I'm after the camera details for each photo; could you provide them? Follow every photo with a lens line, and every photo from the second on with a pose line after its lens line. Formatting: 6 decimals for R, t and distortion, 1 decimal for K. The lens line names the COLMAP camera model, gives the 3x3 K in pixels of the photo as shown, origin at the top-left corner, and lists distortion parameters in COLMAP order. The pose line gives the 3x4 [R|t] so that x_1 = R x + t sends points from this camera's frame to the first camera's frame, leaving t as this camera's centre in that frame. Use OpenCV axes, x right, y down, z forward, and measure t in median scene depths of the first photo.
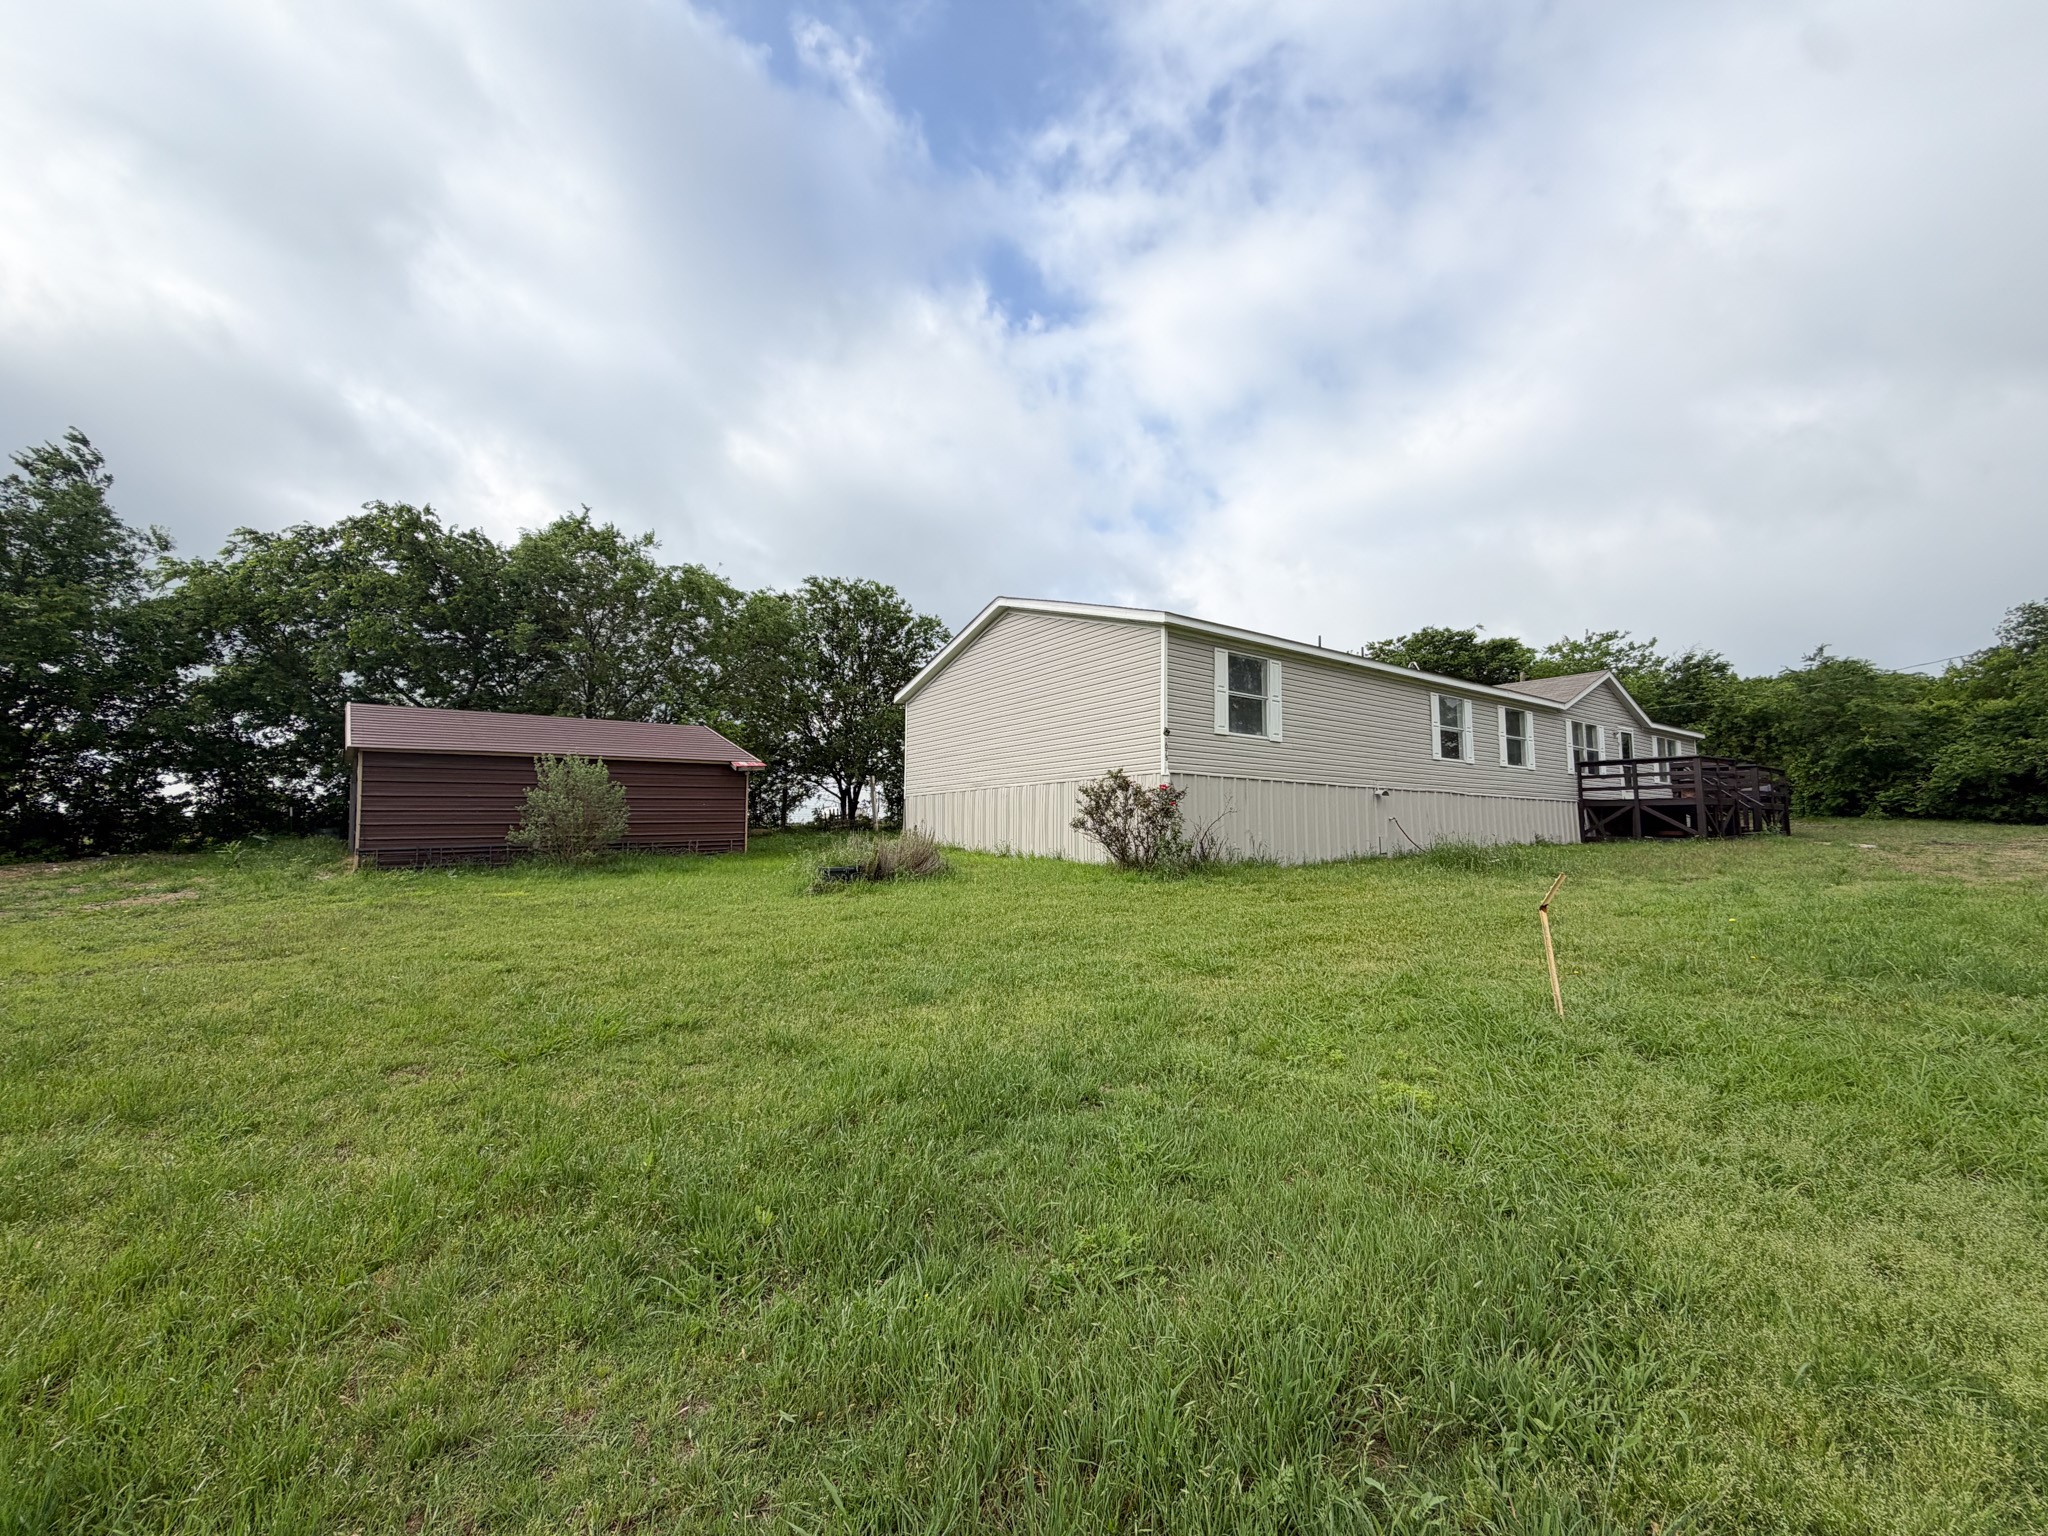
lens RADIAL K [[804.7, 0, 1021.1], [0, 804.7, 770.2], [0, 0, 1]] dist [0.010265, 0.000121]
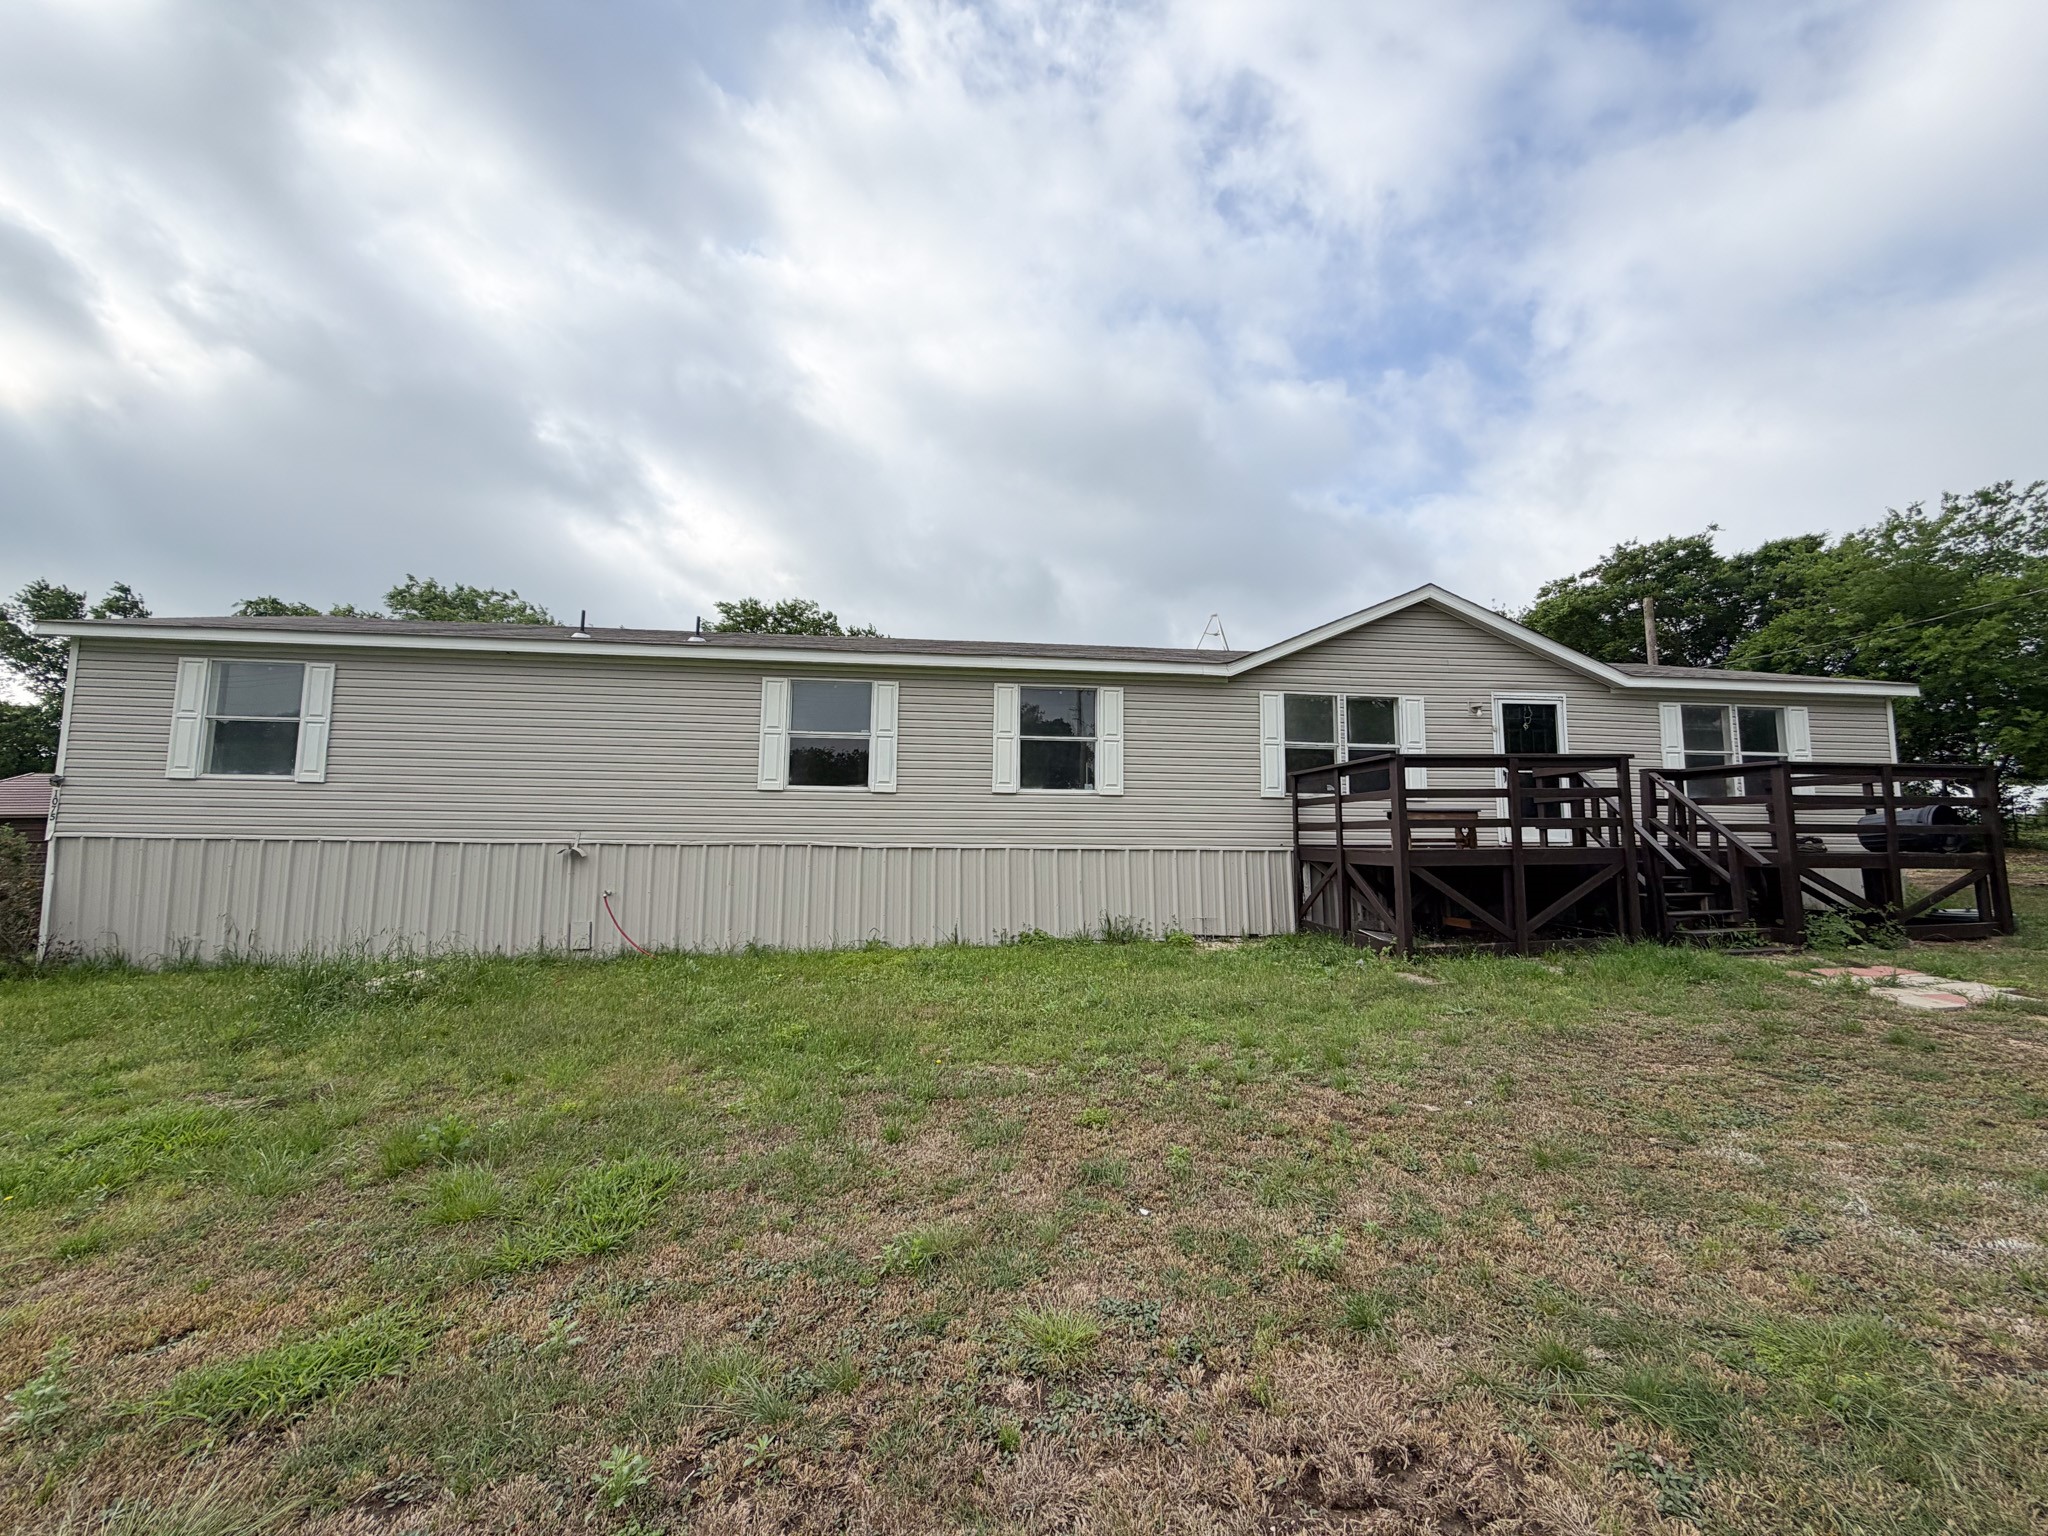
lens RADIAL K [[804.7, 0, 1024.6], [0, 804.7, 769.6], [0, 0, 1]] dist [0.010265, 0.000121]
pose [[0.879533, -0.045244, -0.473682, 0.801314], [0.037675, 0.998966, -0.025461, -0.006414], [0.474344, 0.004548, 0.880328, 0.473112]]
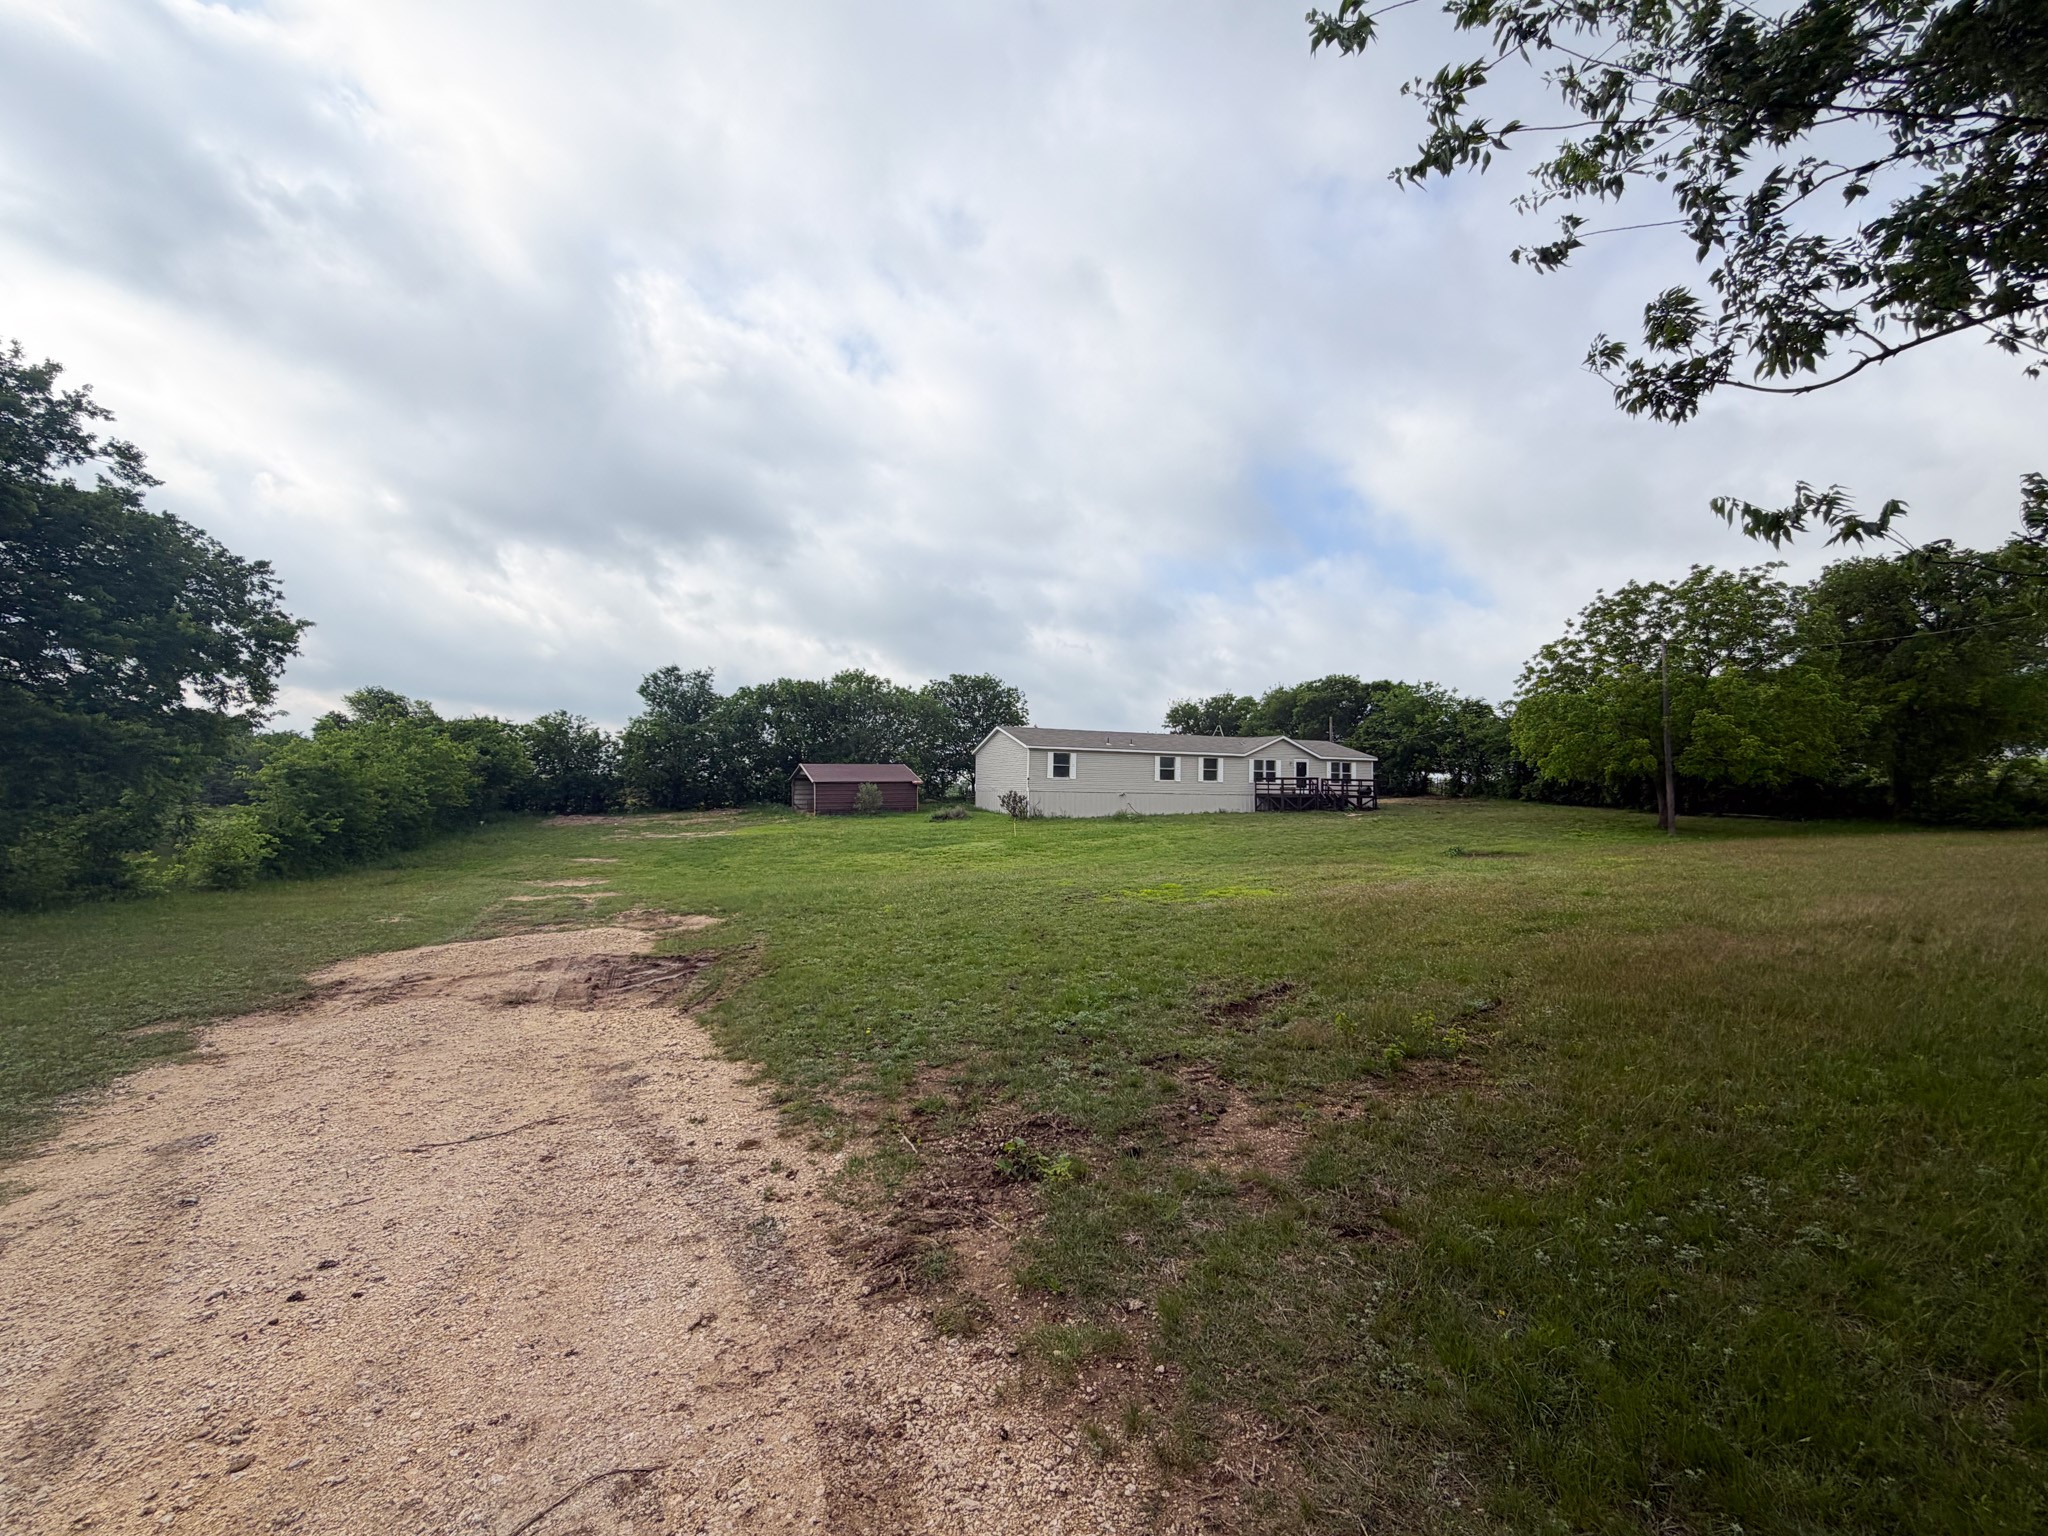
lens RADIAL K [[804.7, 0, 1019.5], [0, 804.7, 764.6], [0, 0, 1]] dist [0.010265, 0.000121]
pose [[0.972037, 0.001482, -0.234823, 0.586838], [0.009341, 0.998945, 0.044970, -0.162970], [0.234642, -0.045906, 0.970997, -1.460828]]
